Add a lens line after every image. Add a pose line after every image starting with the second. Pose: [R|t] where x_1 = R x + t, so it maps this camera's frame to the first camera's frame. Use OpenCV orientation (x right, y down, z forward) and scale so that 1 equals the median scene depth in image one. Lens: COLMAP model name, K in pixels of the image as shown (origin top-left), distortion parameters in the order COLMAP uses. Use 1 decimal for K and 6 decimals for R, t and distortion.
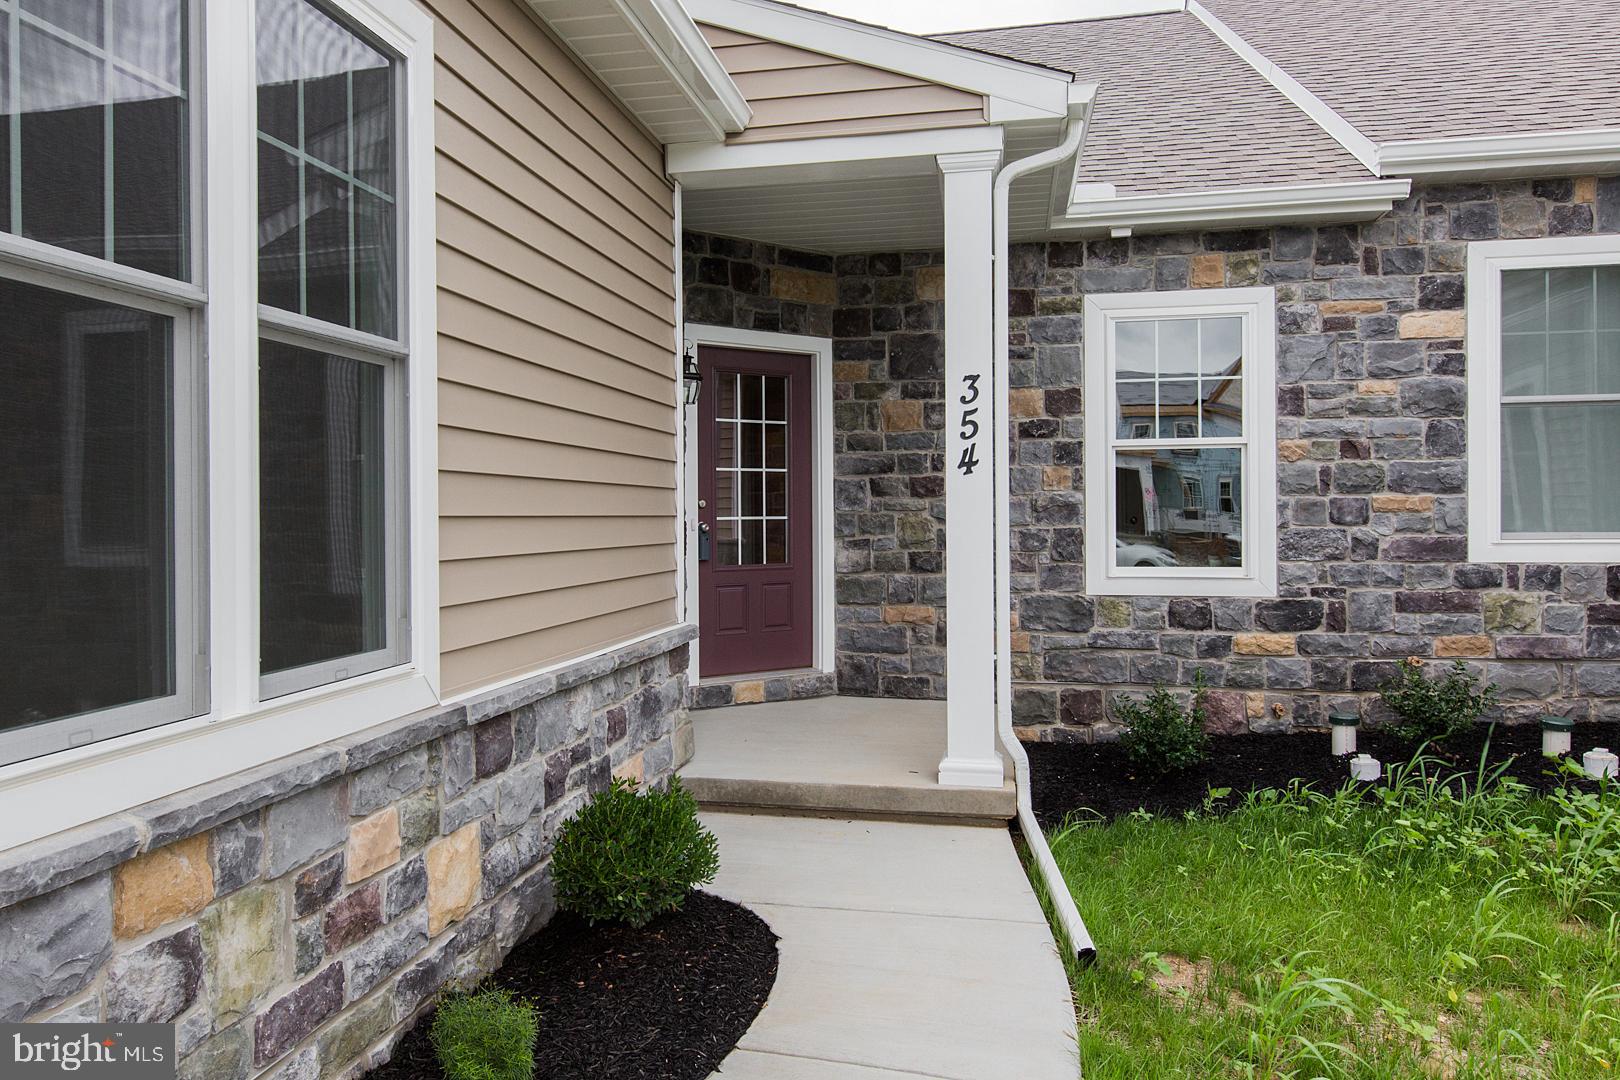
lens RADIAL K [[1128.6, 0, 761.0], [0, 1128.6, 508.9], [0, 0, 1]] dist [-0.000647, 0.001697]
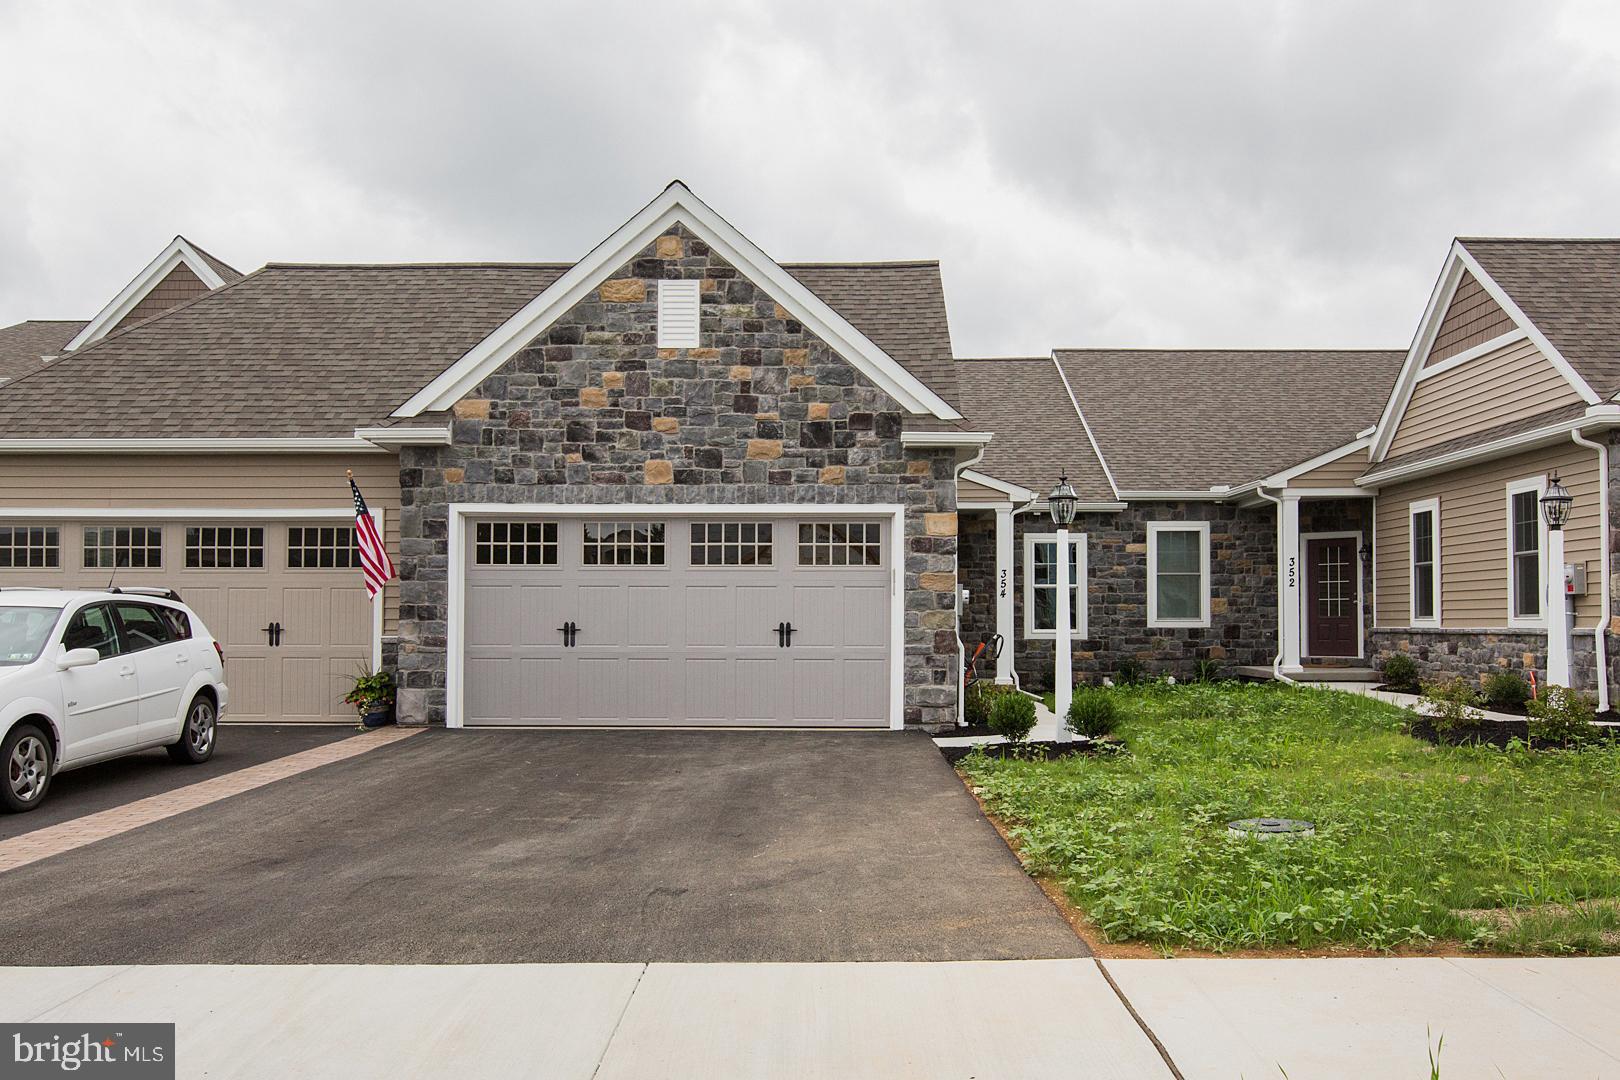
lens RADIAL K [[1253.3, 0, 804.5], [0, 1253.3, 584.7], [0, 0, 1]] dist [0.016230, -0.008921]
pose [[0.983505, 0.012361, 0.180456, -0.879047], [-0.007329, 0.999566, -0.028525, 0.036265], [-0.180731, 0.026732, 0.983169, -2.130619]]
